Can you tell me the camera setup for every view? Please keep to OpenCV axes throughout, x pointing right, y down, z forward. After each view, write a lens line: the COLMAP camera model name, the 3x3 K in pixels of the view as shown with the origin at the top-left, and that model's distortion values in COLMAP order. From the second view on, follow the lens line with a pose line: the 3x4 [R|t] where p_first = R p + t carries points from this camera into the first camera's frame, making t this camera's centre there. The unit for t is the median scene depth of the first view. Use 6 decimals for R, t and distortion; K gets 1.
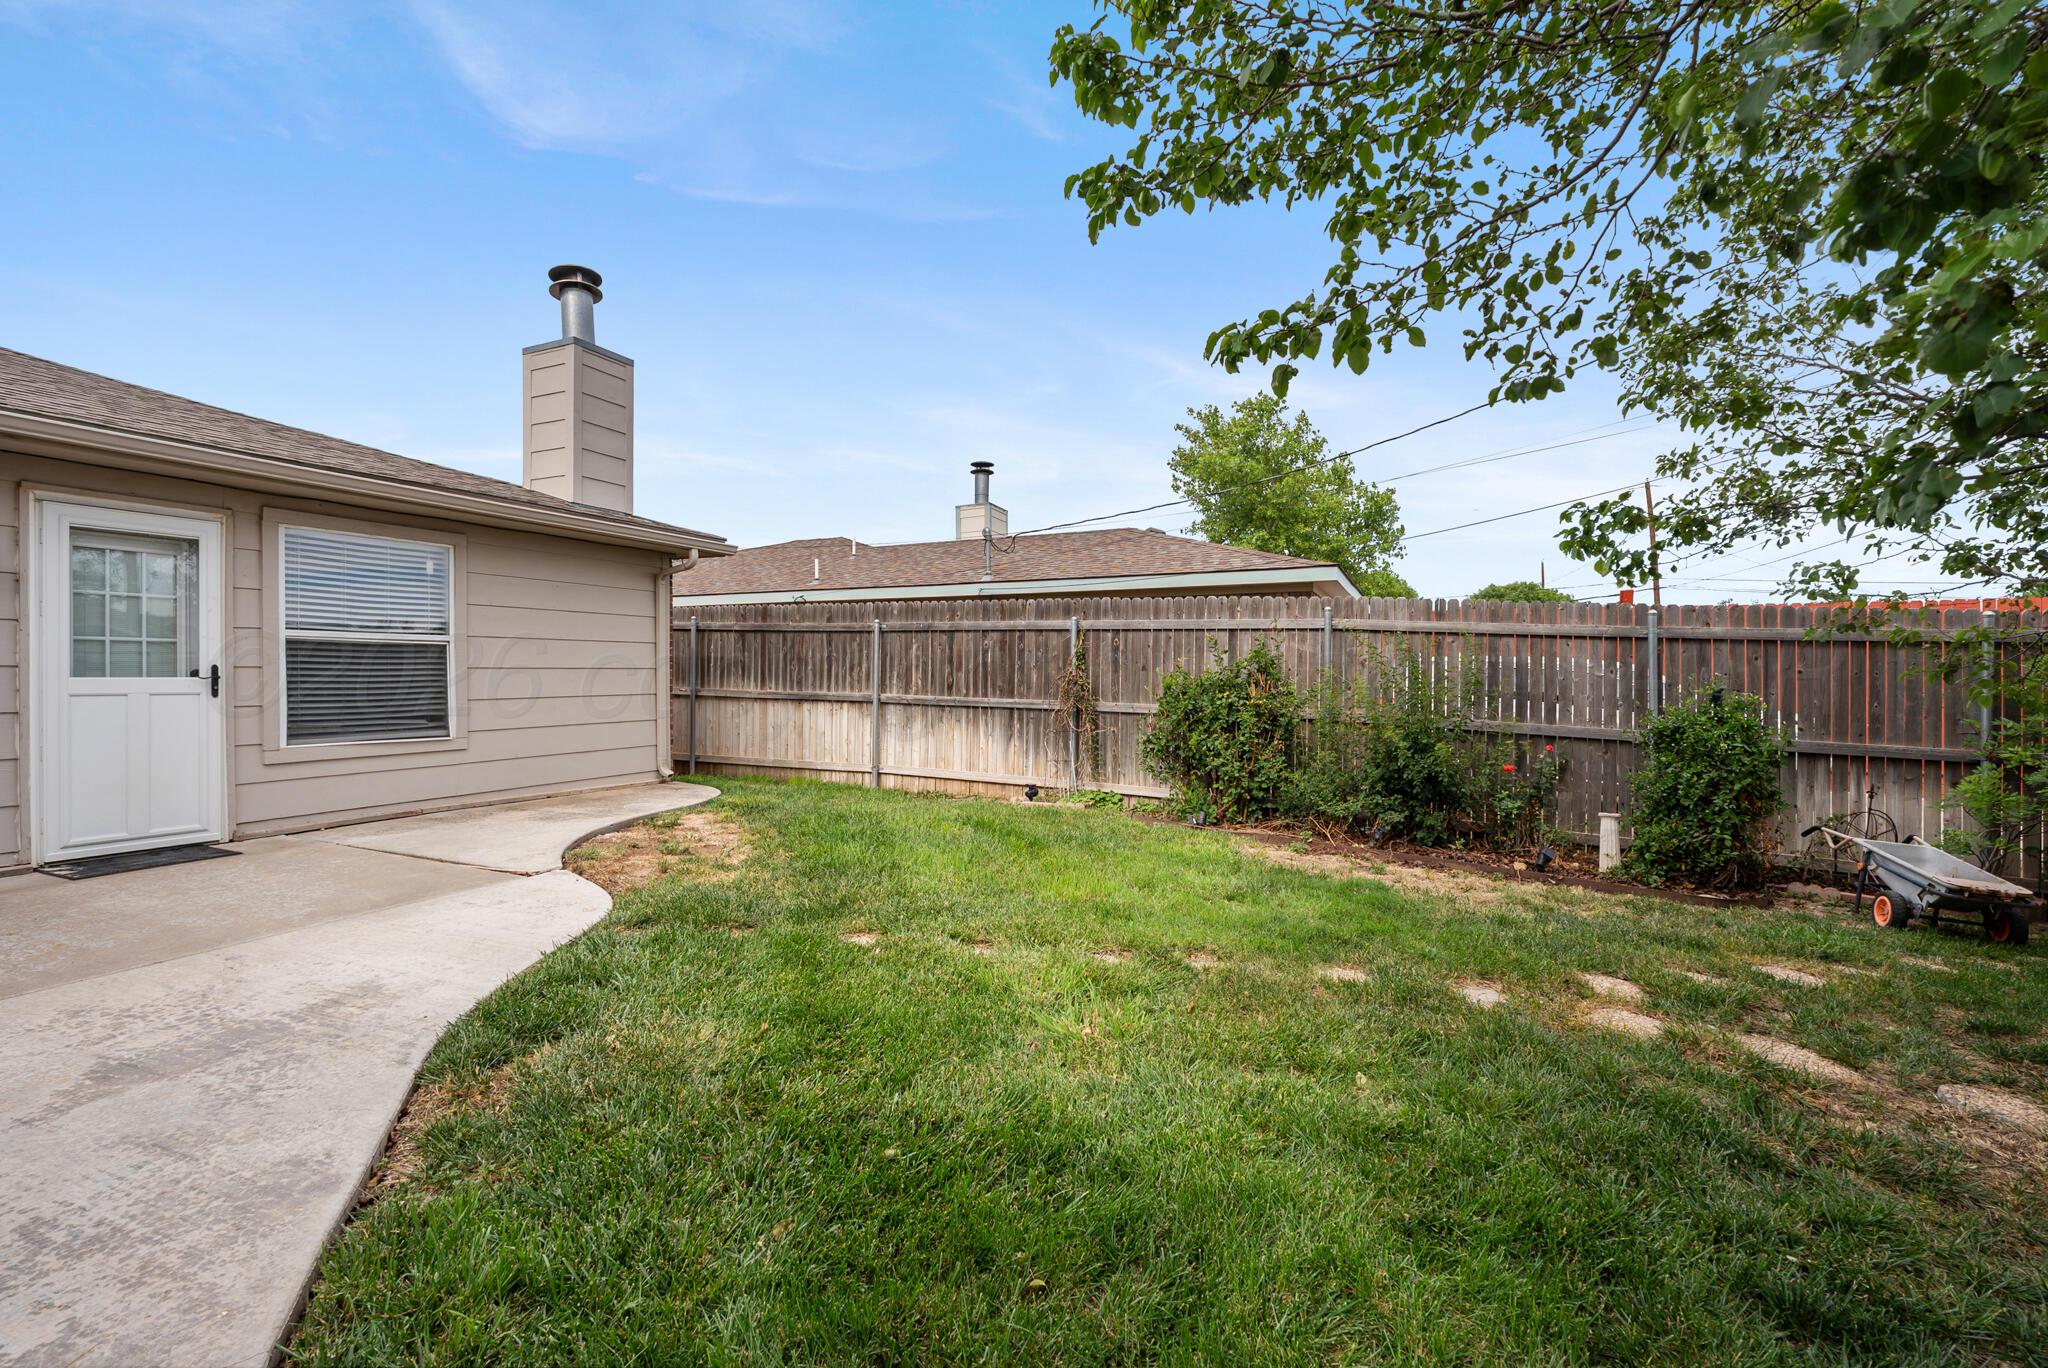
lens RADIAL K [[914.3, 0, 1021.2], [0, 914.3, 679.6], [0, 0, 1]] dist [0.000156, 0.000187]
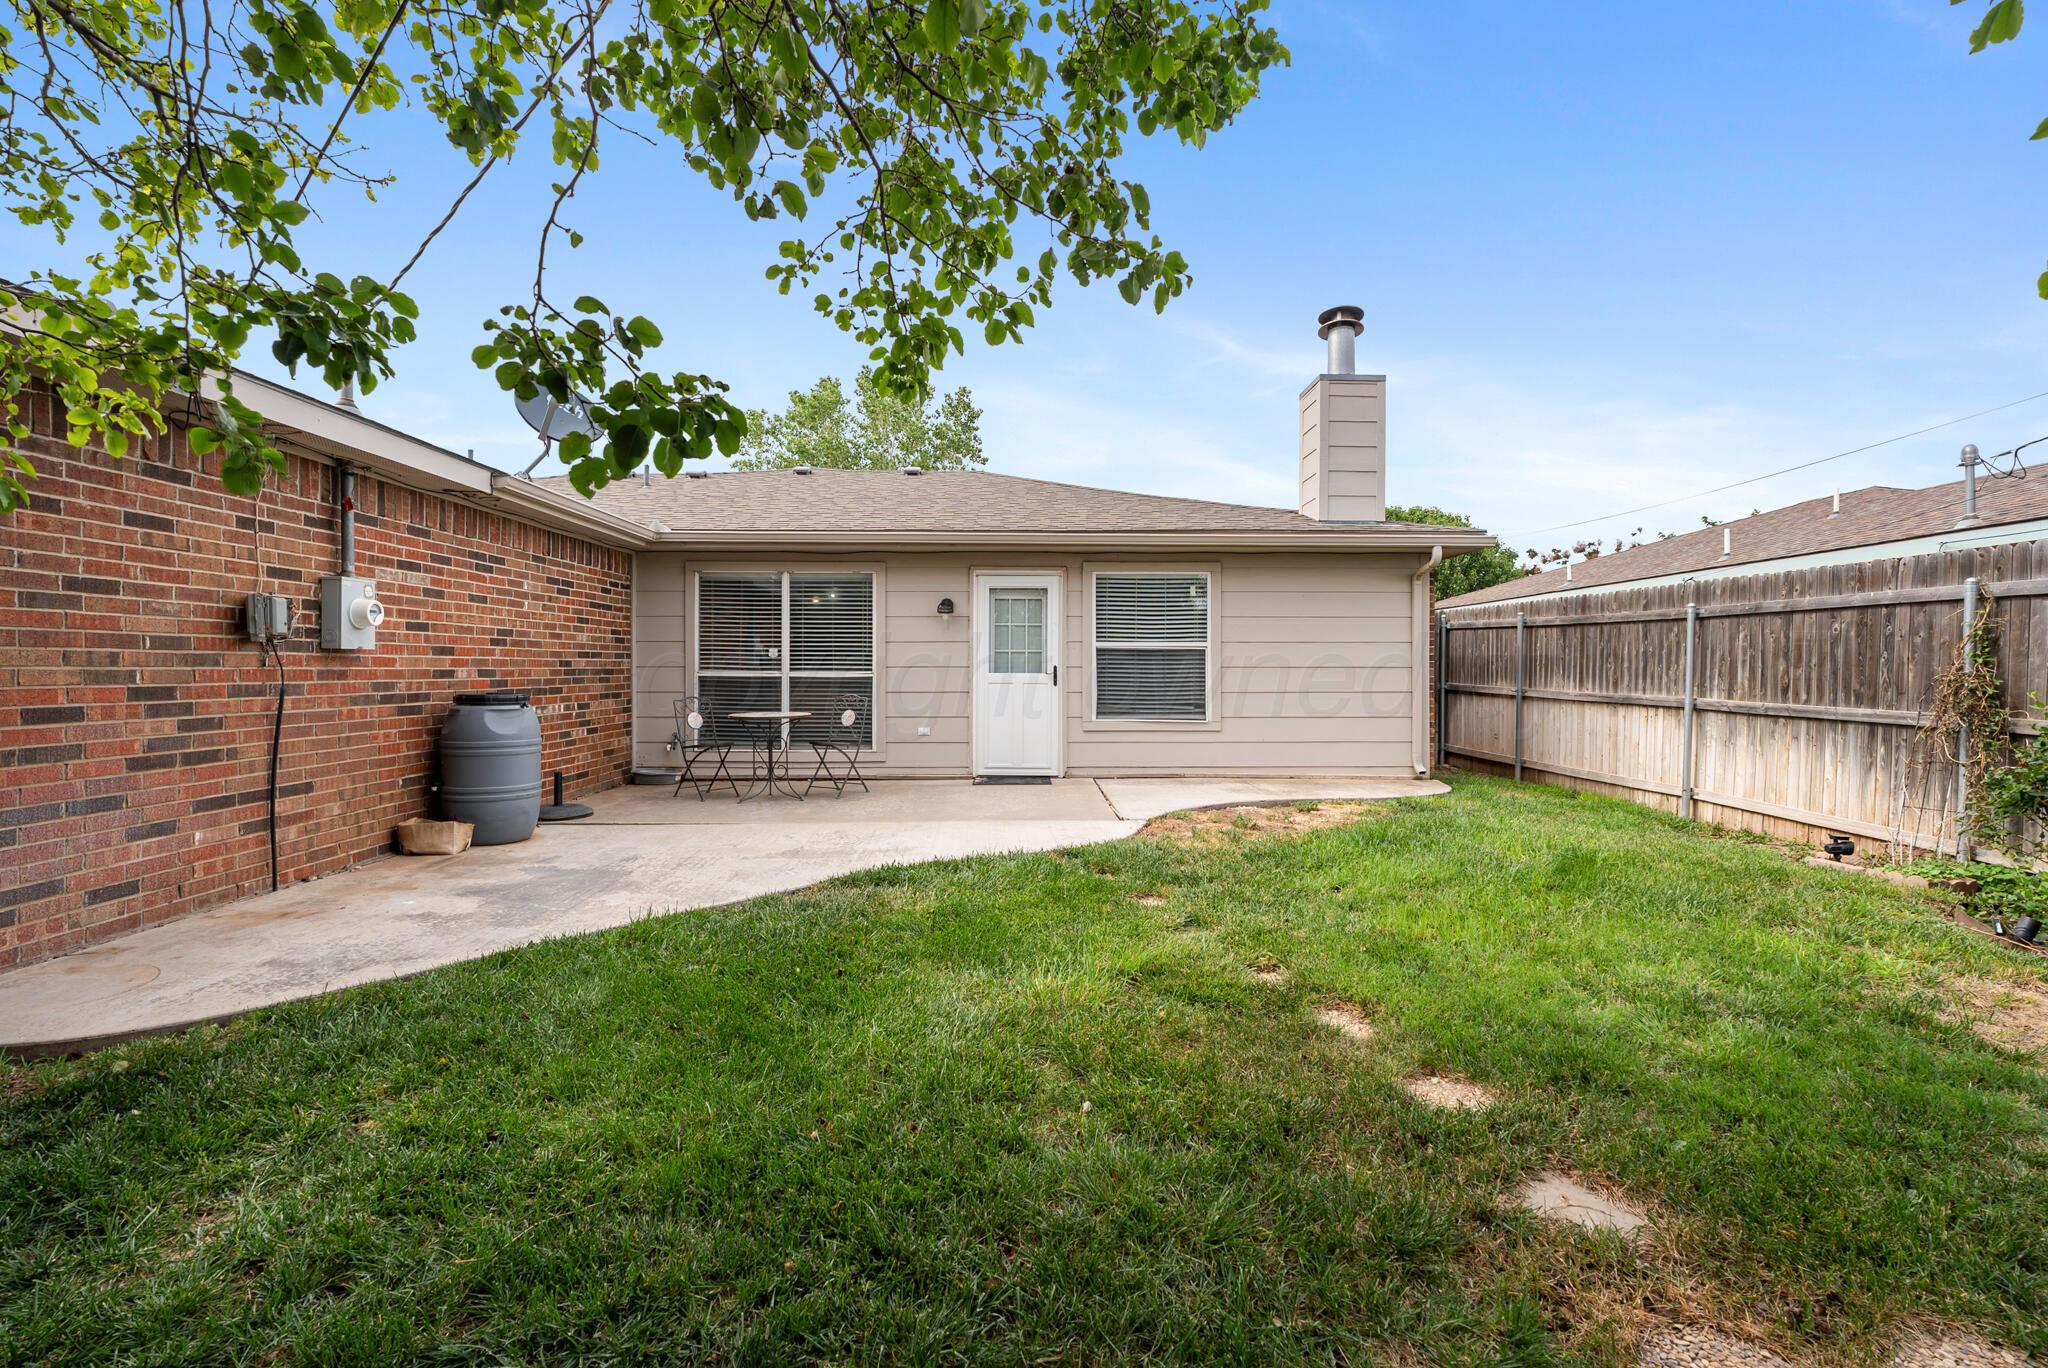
lens RADIAL K [[914.3, 0, 1028.8], [0, 914.3, 681.9], [0, 0, 1]] dist [0.000156, 0.000187]
pose [[0.438104, 0.006564, -0.898900, 0.314179], [-0.008152, 0.999961, 0.003329, 0.004285], [0.898887, 0.005869, 0.438141, 0.154144]]
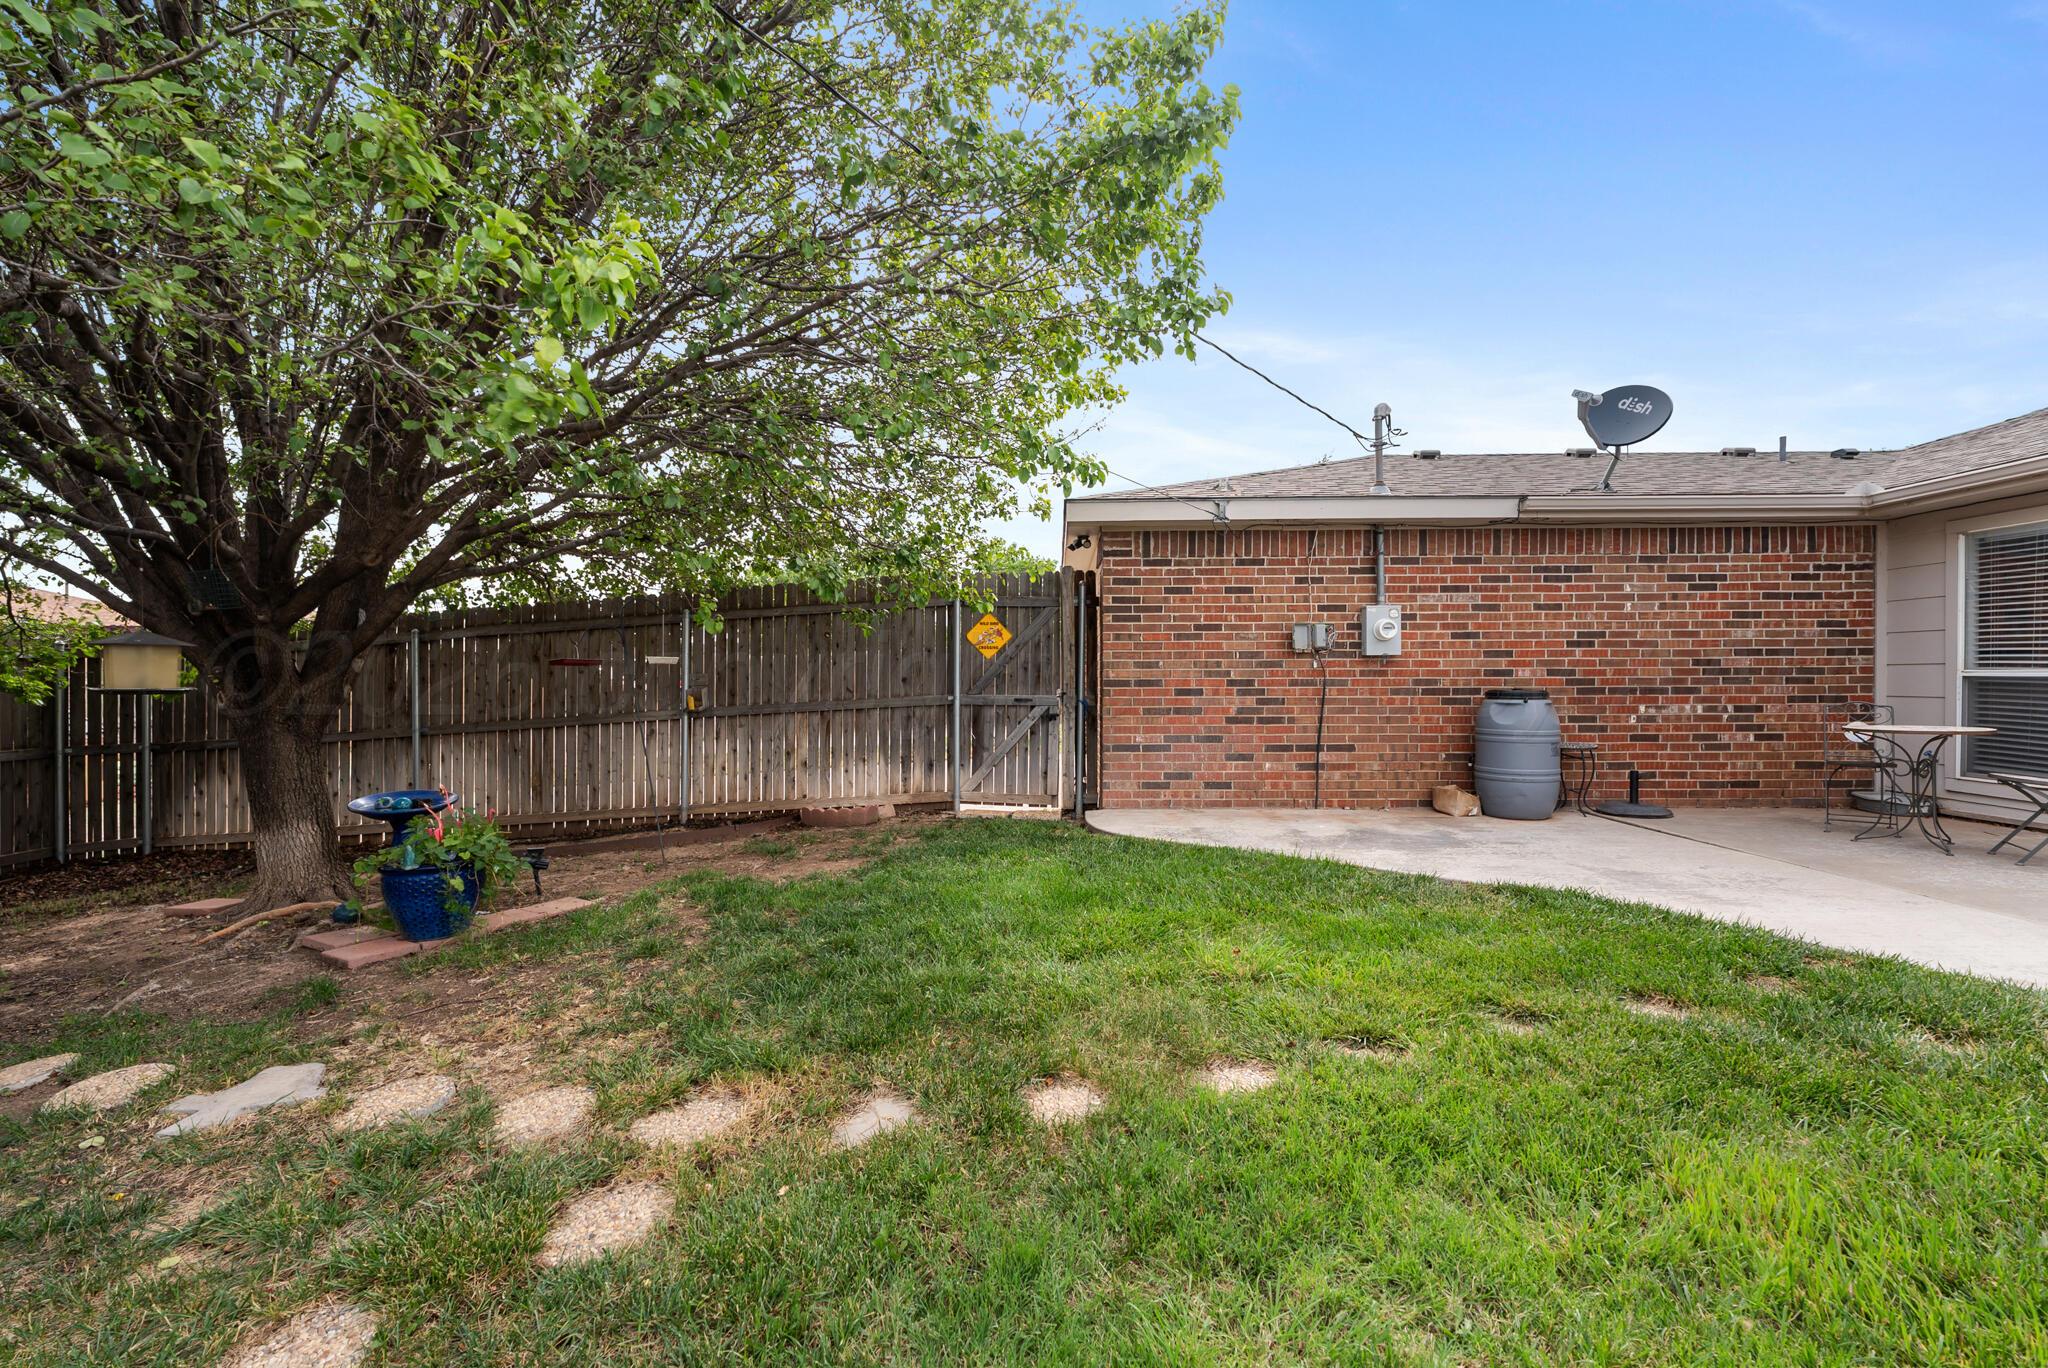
lens RADIAL K [[914.3, 0, 1021.2], [0, 914.3, 683.3], [0, 0, 1]] dist [0.000156, 0.000187]
pose [[-0.915587, -0.002255, -0.402113, 0.243790], [-0.007951, 0.999890, 0.012497, 0.006395], [0.402041, 0.014640, -0.915505, 0.595109]]
